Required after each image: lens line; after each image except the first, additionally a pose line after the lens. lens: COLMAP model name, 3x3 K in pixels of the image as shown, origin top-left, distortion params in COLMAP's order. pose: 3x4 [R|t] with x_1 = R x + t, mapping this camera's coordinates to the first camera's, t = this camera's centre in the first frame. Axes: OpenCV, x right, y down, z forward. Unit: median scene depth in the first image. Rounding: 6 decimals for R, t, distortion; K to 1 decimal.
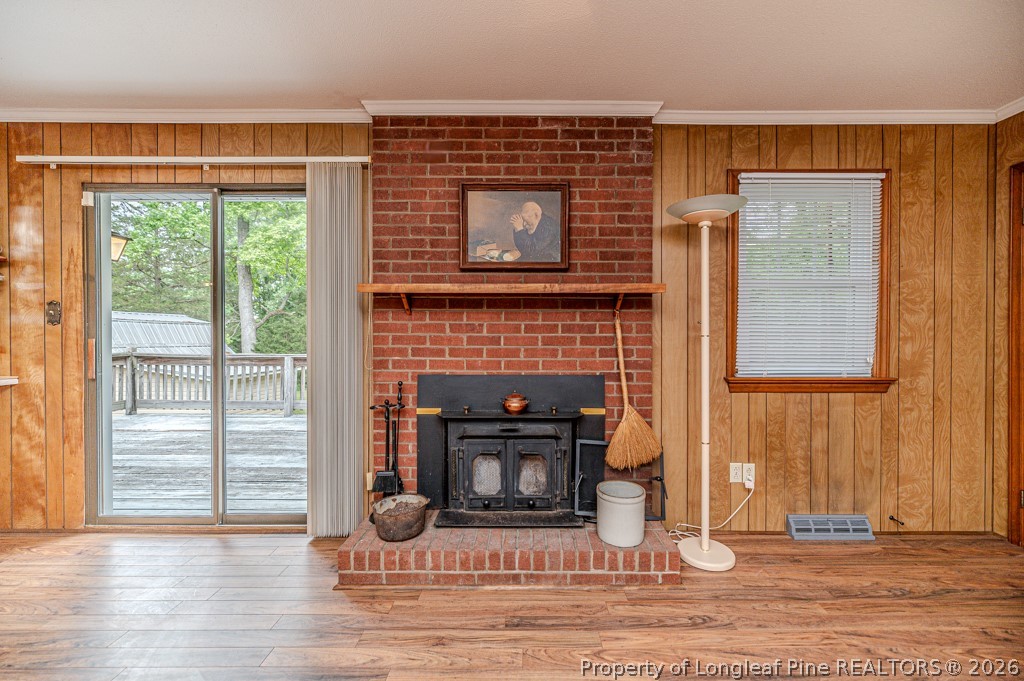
lens RADIAL K [[417.5, 0, 522.7], [0, 417.5, 337.4], [0, 0, 1]] dist [-0.001197, 0.000009]
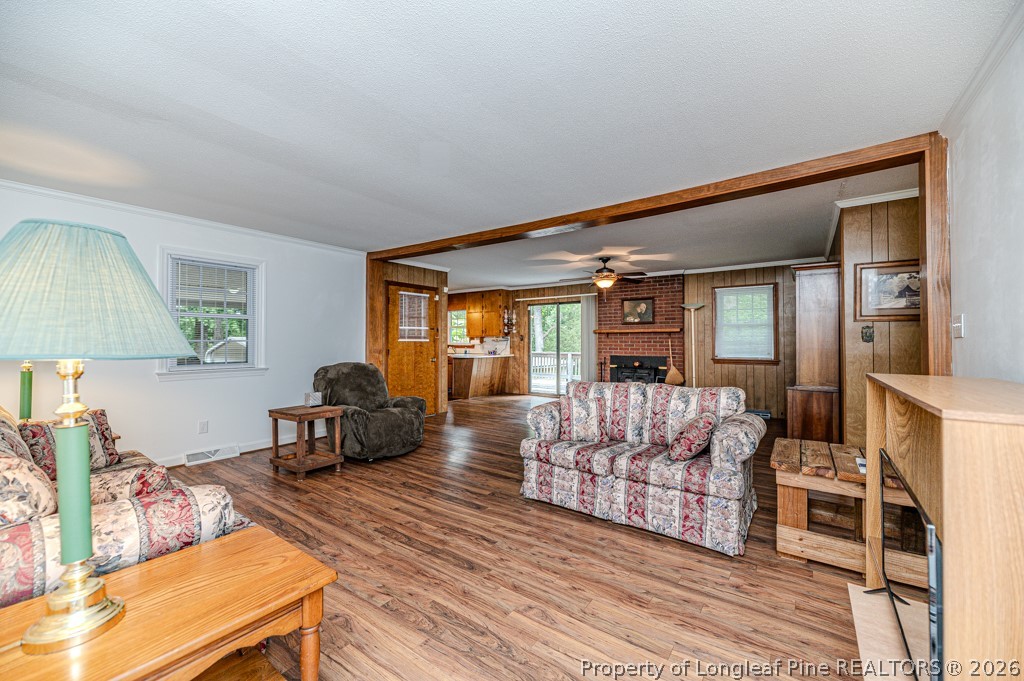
lens RADIAL K [[417.5, 0, 508.7], [0, 417.5, 339.7], [0, 0, 1]] dist [-0.001197, 0.000009]
pose [[0.808096, -0.005075, -0.589029, 1.093039], [-0.001181, 0.999947, -0.010236, -0.001889], [0.589050, 0.008968, 0.808047, -2.261794]]
